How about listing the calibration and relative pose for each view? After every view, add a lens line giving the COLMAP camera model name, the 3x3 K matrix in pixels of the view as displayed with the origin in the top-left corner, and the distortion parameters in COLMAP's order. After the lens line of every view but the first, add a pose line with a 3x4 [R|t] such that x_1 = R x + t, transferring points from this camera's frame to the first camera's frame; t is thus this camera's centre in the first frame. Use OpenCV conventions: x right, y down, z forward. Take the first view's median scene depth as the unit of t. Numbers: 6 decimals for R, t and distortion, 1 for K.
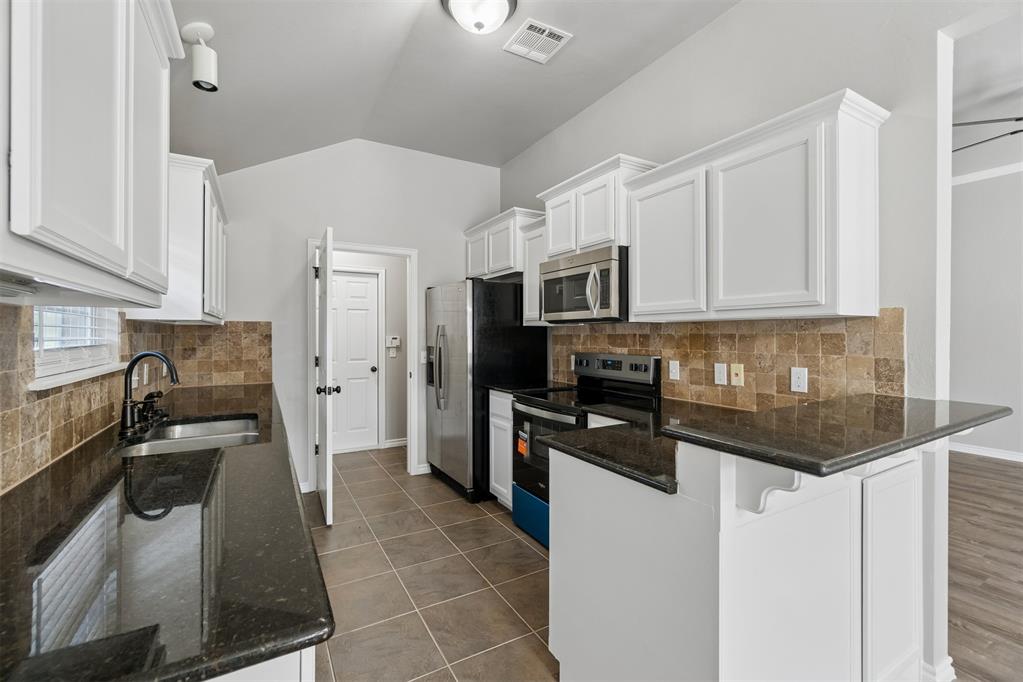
lens RADIAL K [[438.8, 0, 513.9], [0, 438.8, 333.2], [0, 0, 1]] dist [-0.002535, 0.000342]
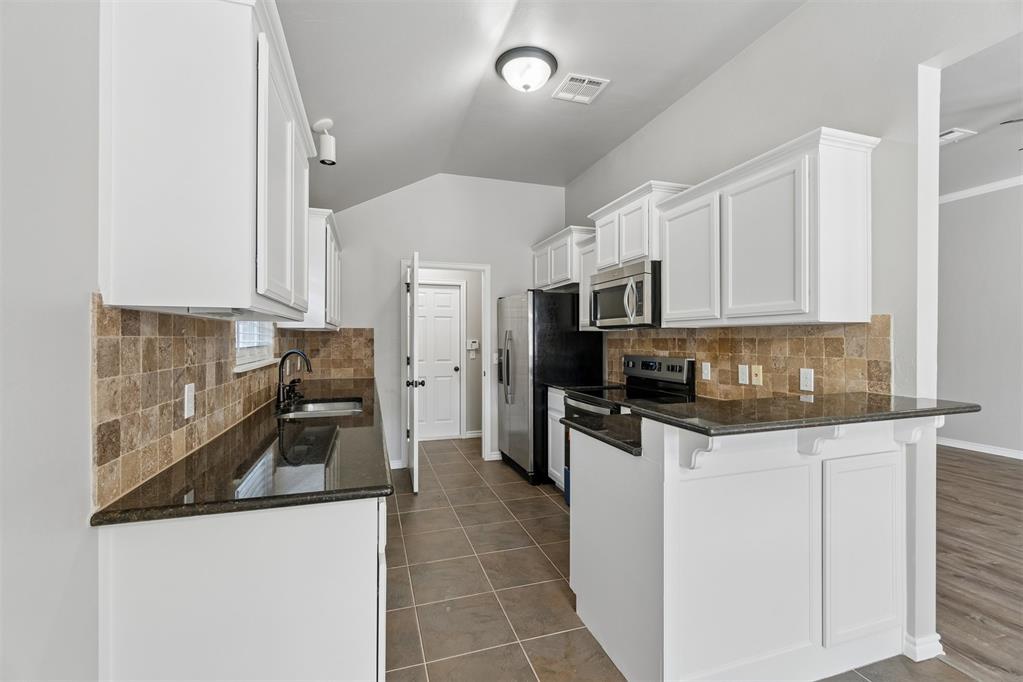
lens RADIAL K [[440.4, 0, 514.0], [0, 440.4, 337.9], [0, 0, 1]] dist [-0.001425, 0.000283]
pose [[0.979210, 0.000026, -0.202851, 0.103924], [0.000201, 0.999999, 0.001097, -0.000452], [0.202851, -0.001115, 0.979209, -0.163508]]
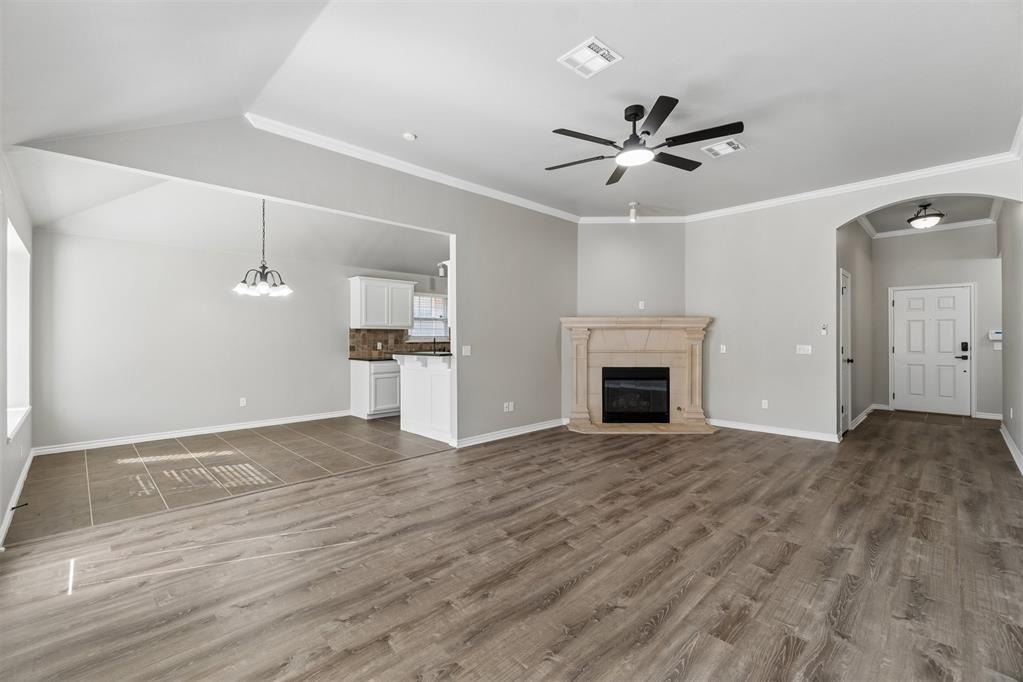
lens RADIAL K [[440.3, 0, 511.2], [0, 440.3, 333.4], [0, 0, 1]] dist [-0.003523, 0.000044]
pose [[0.258056, -0.006555, -0.966108, 2.252692], [0.003416, 0.999977, -0.005872, 0.016756], [0.966124, -0.001785, 0.258073, 0.328800]]
